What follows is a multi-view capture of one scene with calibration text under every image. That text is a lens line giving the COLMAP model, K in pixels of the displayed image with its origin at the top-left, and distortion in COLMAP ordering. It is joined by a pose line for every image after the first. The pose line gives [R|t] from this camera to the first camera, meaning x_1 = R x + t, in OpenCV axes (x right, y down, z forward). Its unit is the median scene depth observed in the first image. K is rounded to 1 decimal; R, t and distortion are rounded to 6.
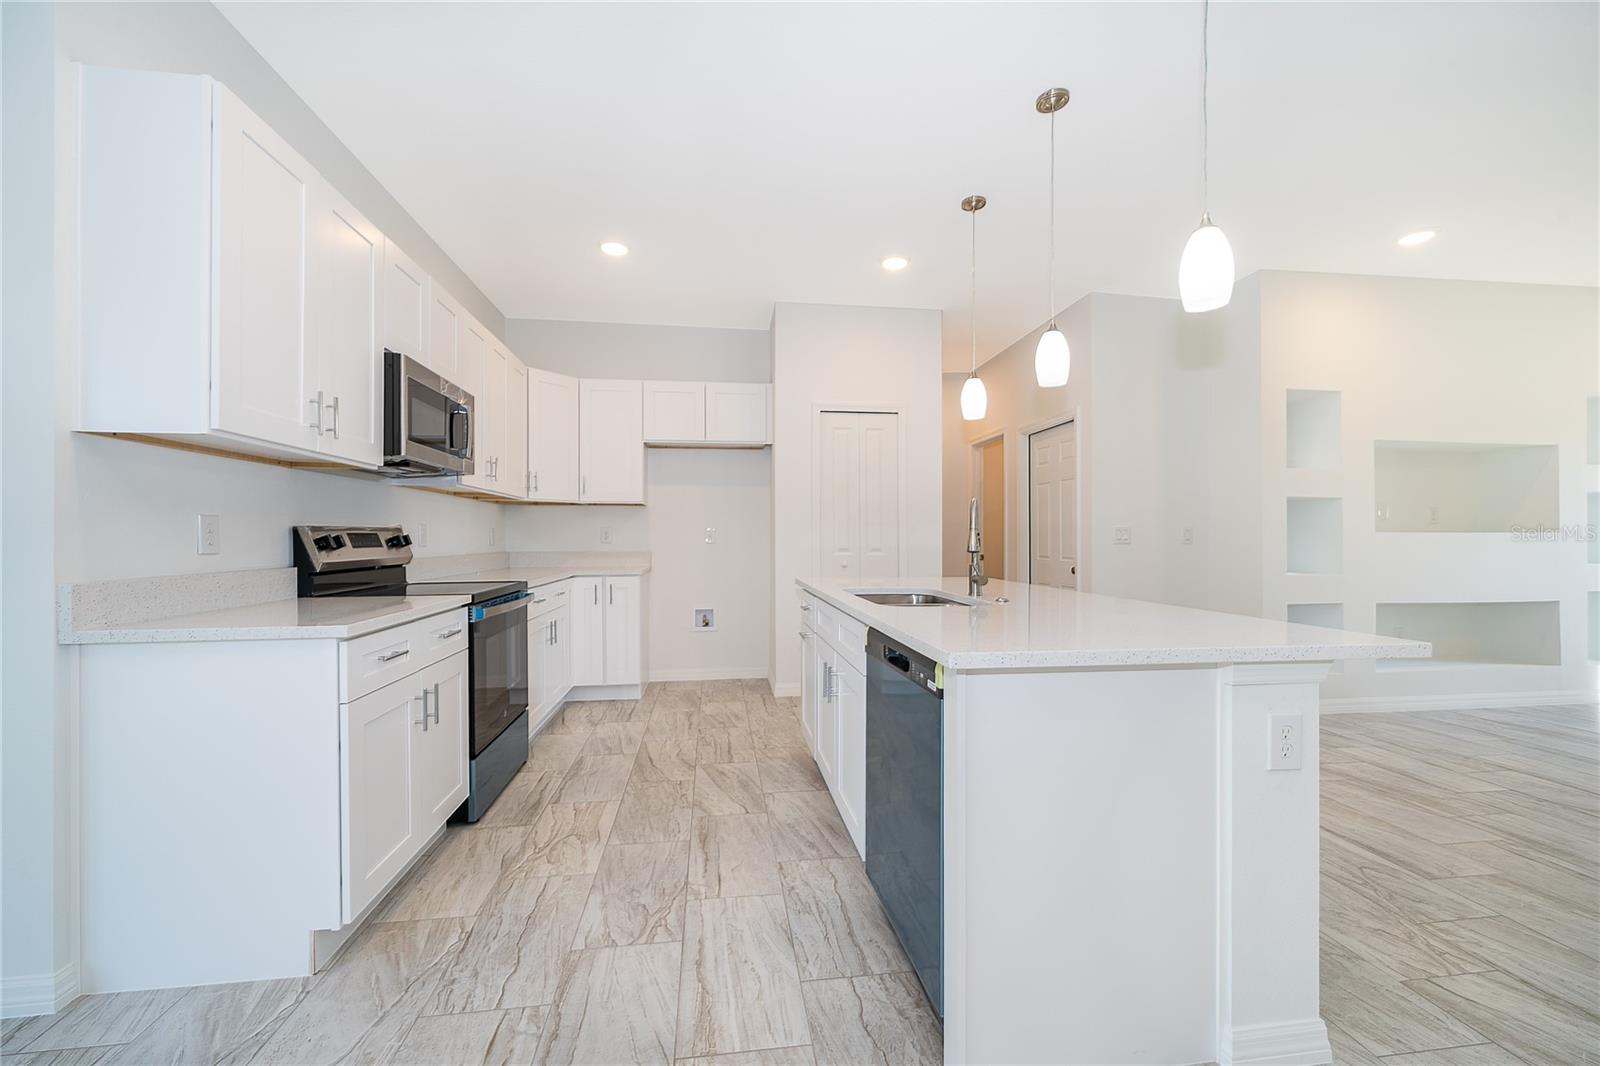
lens RADIAL K [[647.9, 0, 799.8], [0, 647.9, 532.6], [0, 0, 1]] dist [-0.003722, 0.000045]
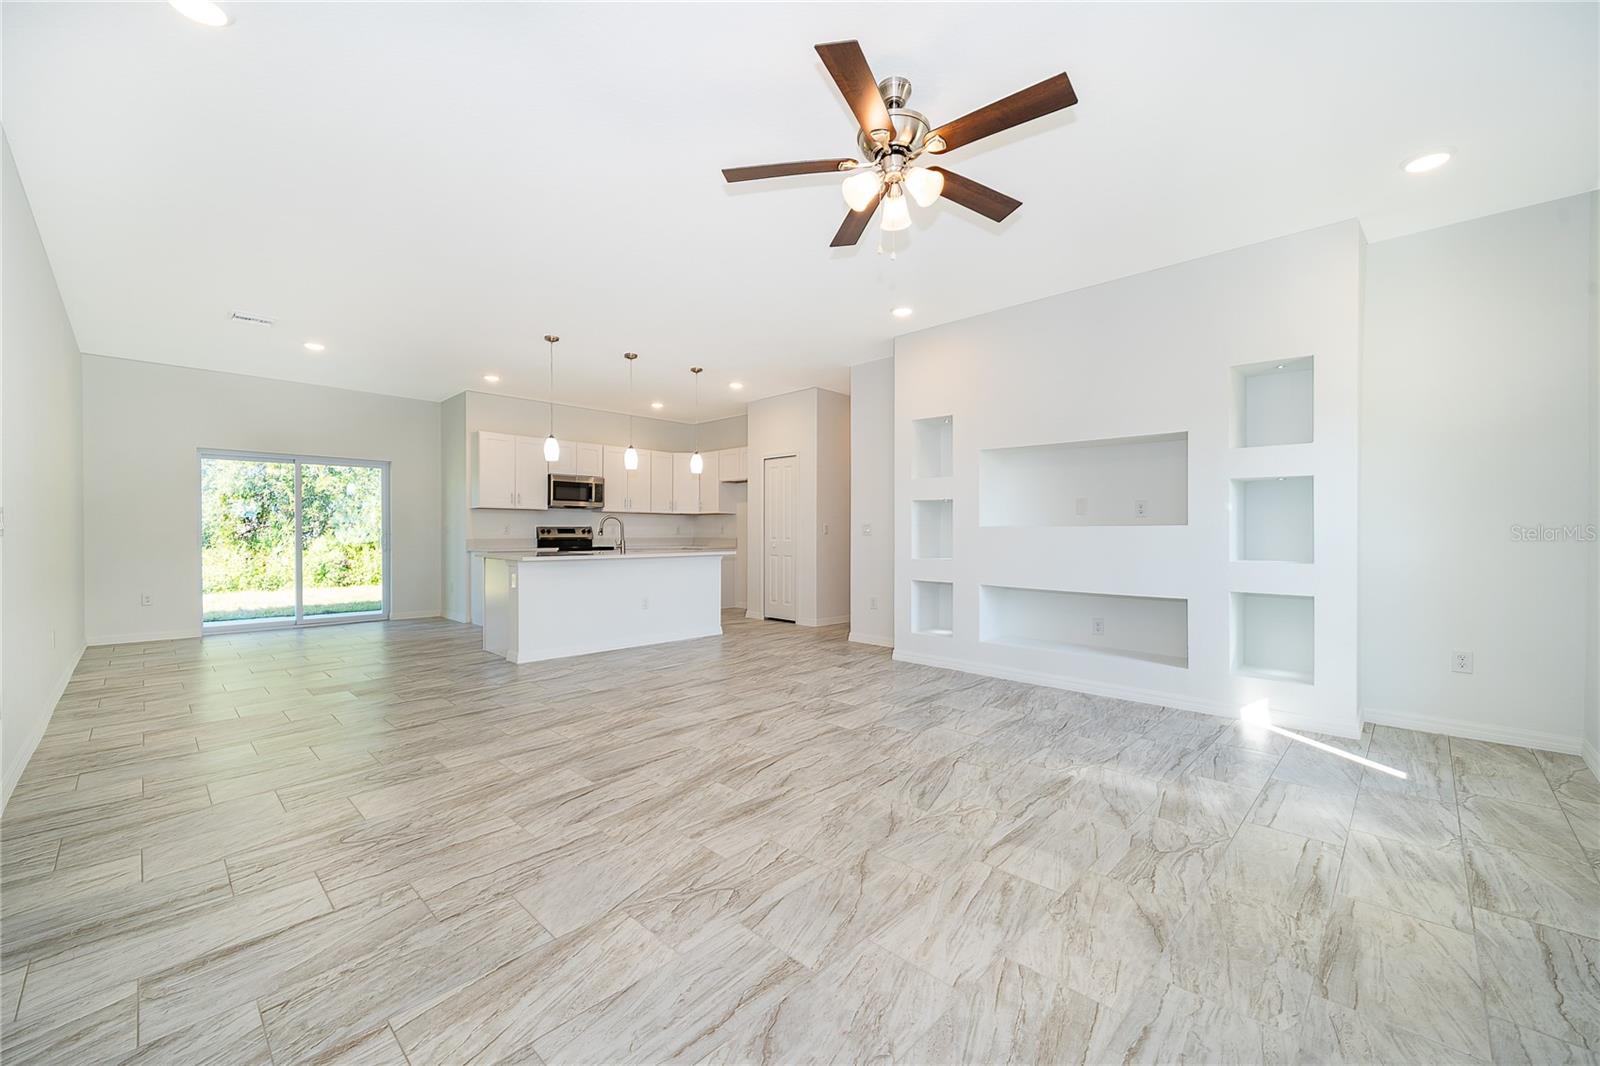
lens RADIAL K [[647.9, 0, 811.0], [0, 647.9, 533.8], [0, 0, 1]] dist [-0.003722, 0.000045]
pose [[0.619797, 0.001811, -0.784760, 2.450254], [0.003819, 0.999979, 0.005323, 0.013920], [0.784753, -0.006296, 0.619777, -0.009384]]
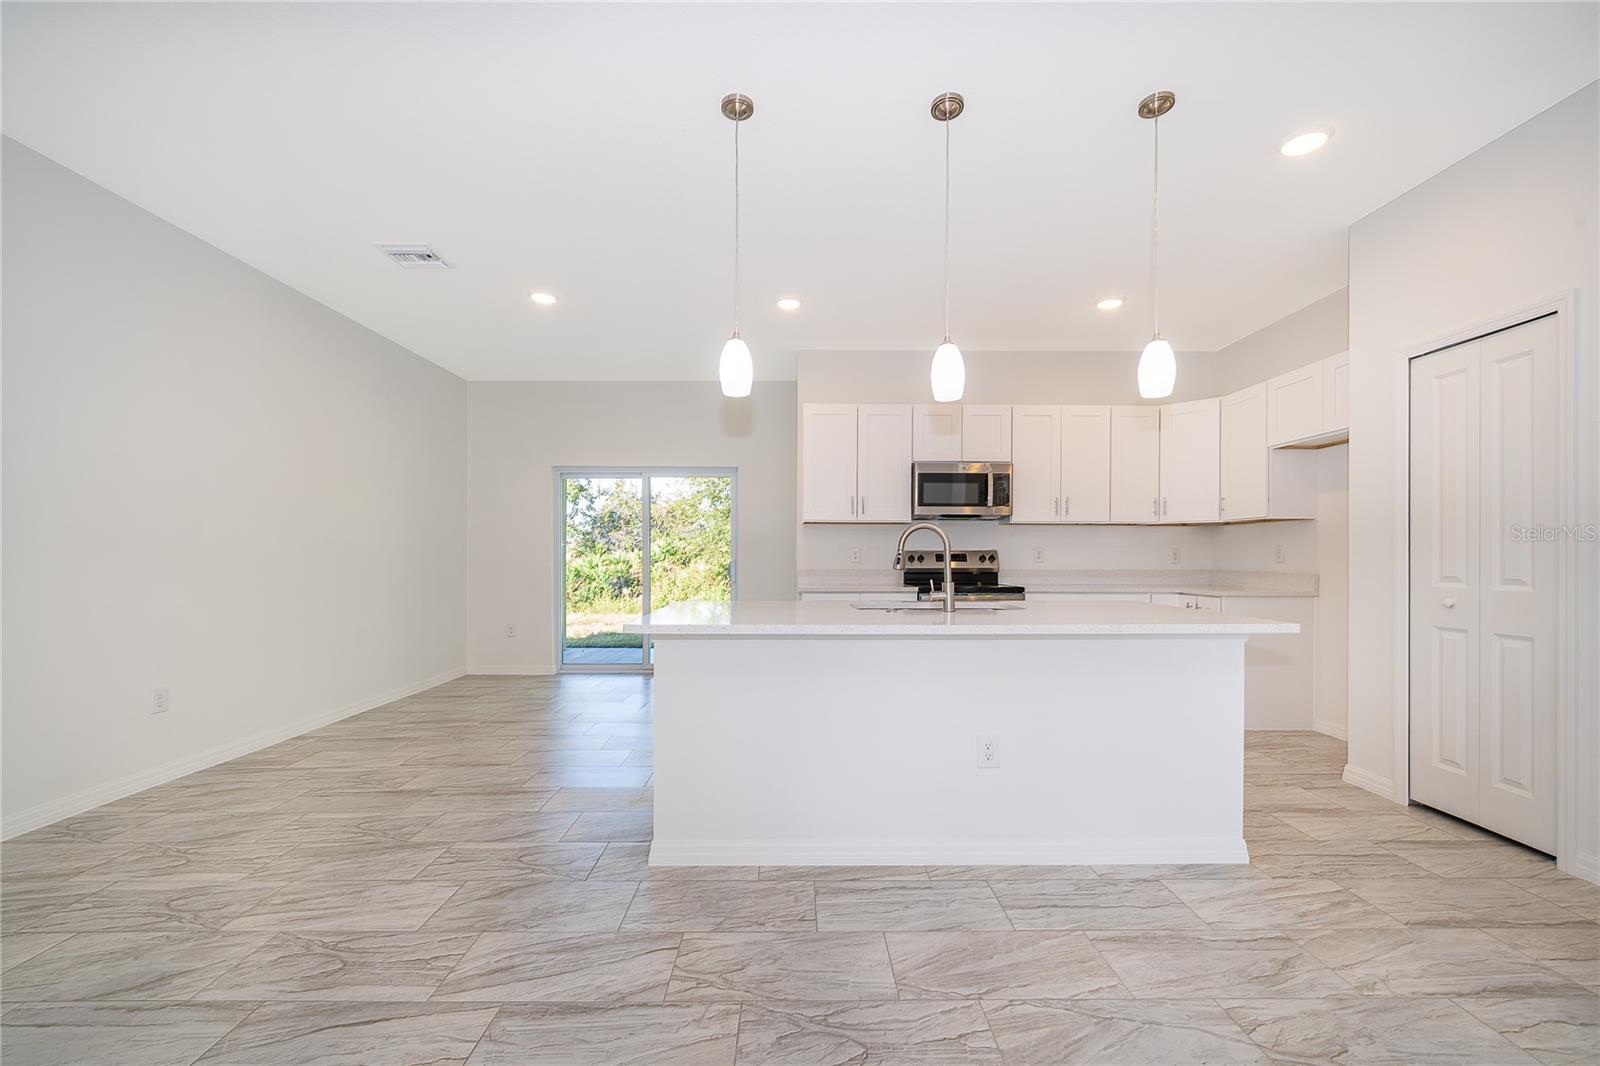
lens RADIAL K [[647.9, 0, 793.7], [0, 647.9, 547.9], [0, 0, 1]] dist [-0.003722, 0.000045]
pose [[-0.136014, -0.008817, -0.990668, 1.200858], [0.004670, 0.999944, -0.009540, 0.000877], [0.990696, -0.005924, -0.135965, 0.786343]]
